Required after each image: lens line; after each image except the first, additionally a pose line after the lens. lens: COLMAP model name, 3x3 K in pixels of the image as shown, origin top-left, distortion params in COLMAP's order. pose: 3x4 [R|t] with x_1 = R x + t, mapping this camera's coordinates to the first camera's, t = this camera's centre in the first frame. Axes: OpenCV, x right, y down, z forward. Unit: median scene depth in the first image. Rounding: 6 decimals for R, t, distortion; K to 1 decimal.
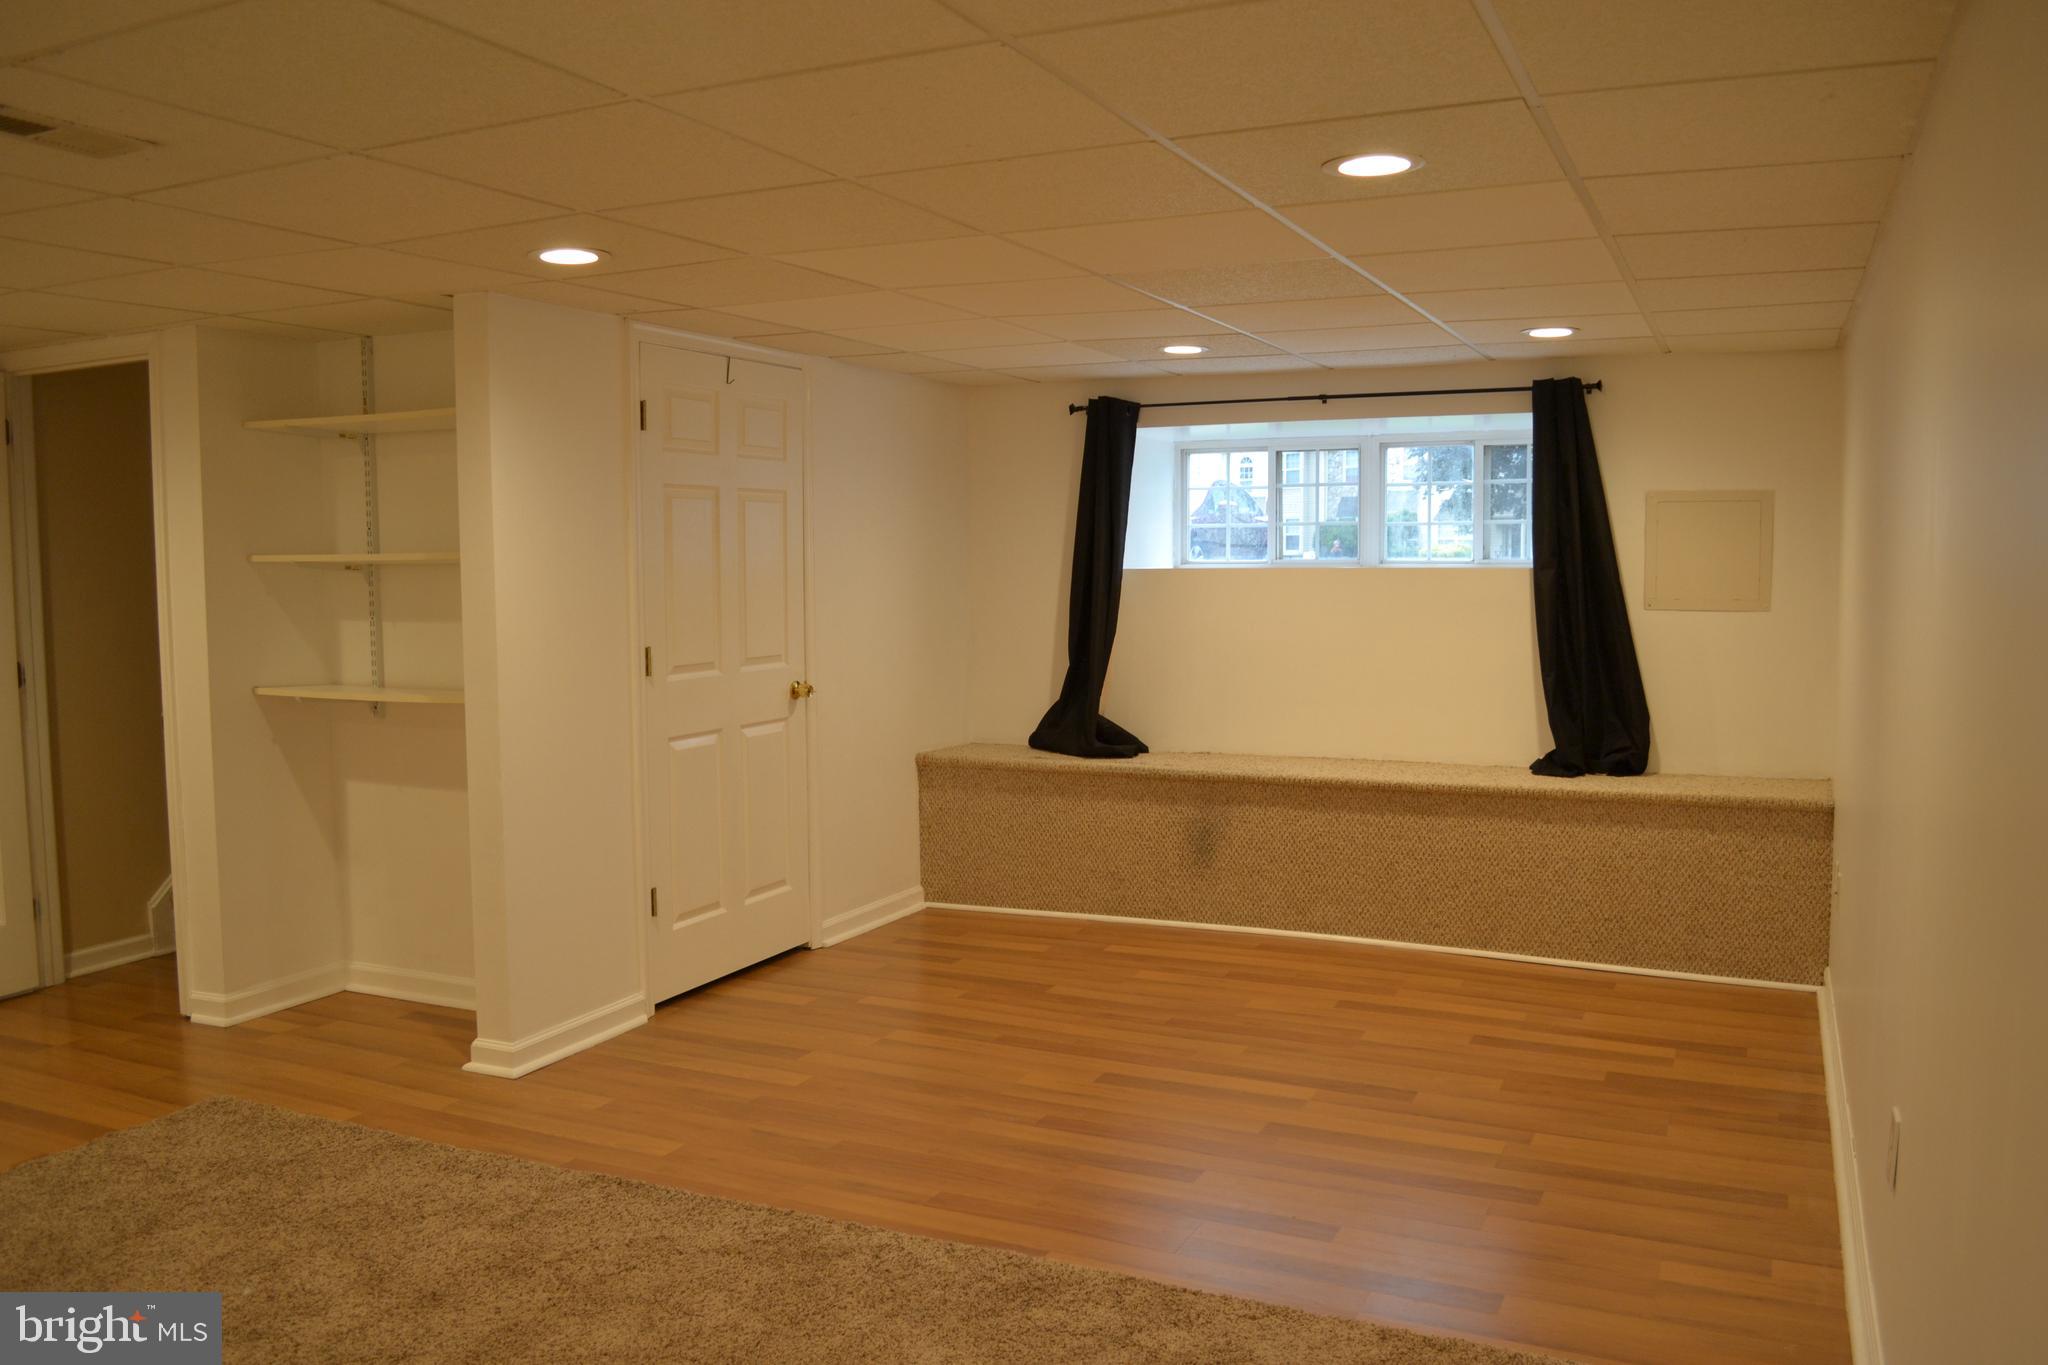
lens RADIAL K [[1617.1, 0, 1024.0], [0, 1617.1, 682.5], [0, 0, 1]] dist [-0.000639, -0.138363]
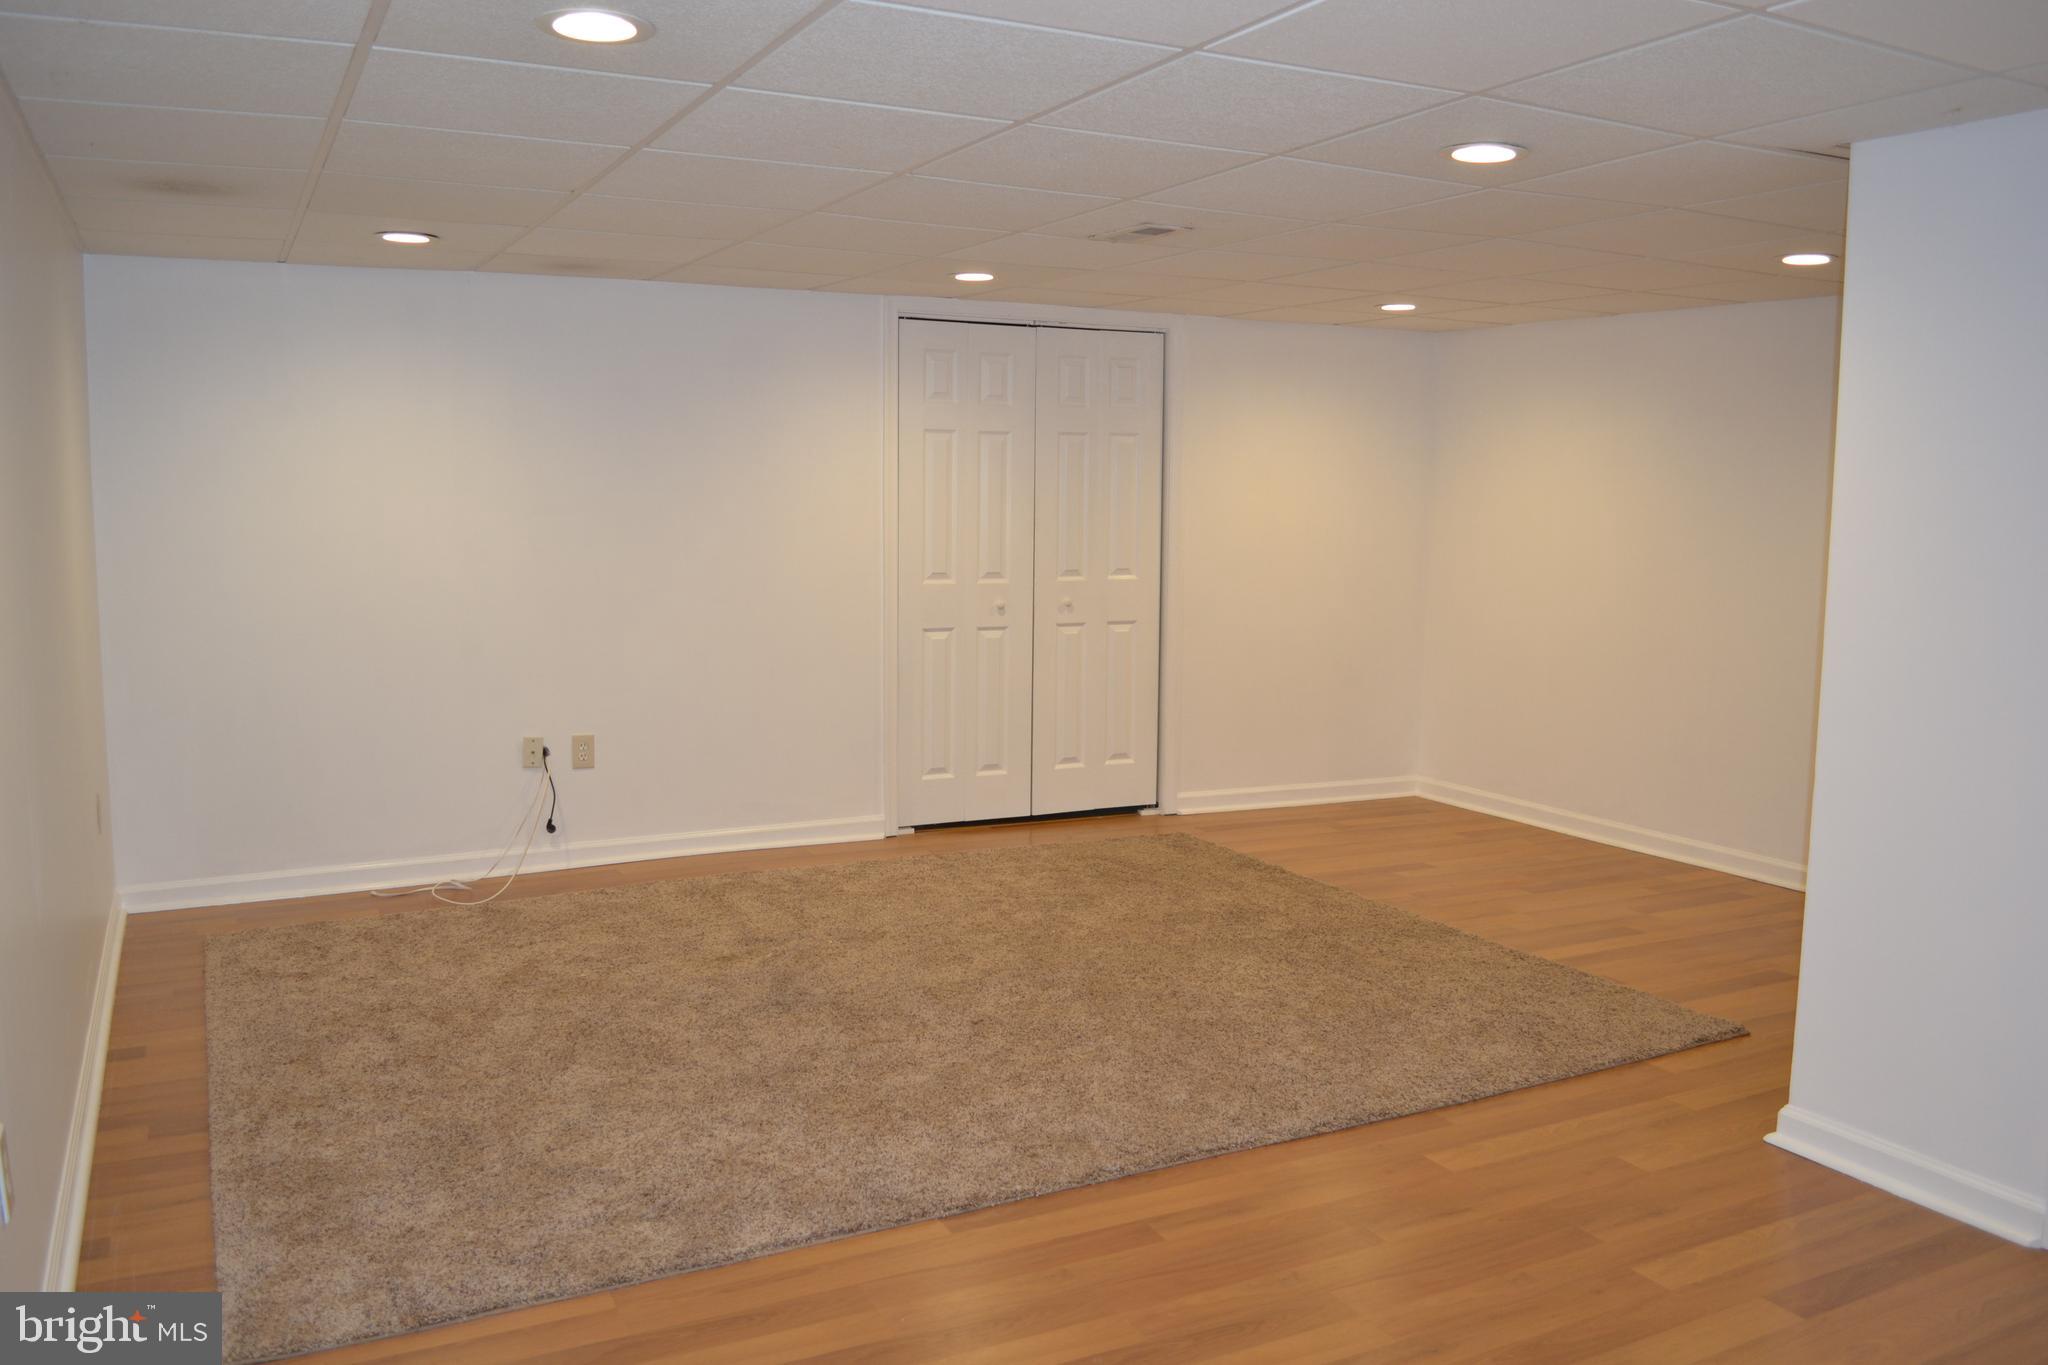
lens RADIAL K [[1617.1, 0, 1024.0], [0, 1617.1, 682.5], [0, 0, 1]] dist [-0.000639, -0.138363]
pose [[-0.611580, 0.101800, -0.784606, 0.564022], [-0.059583, 0.982946, 0.173977, -0.107773], [0.788936, 0.153150, -0.595084, 1.236807]]
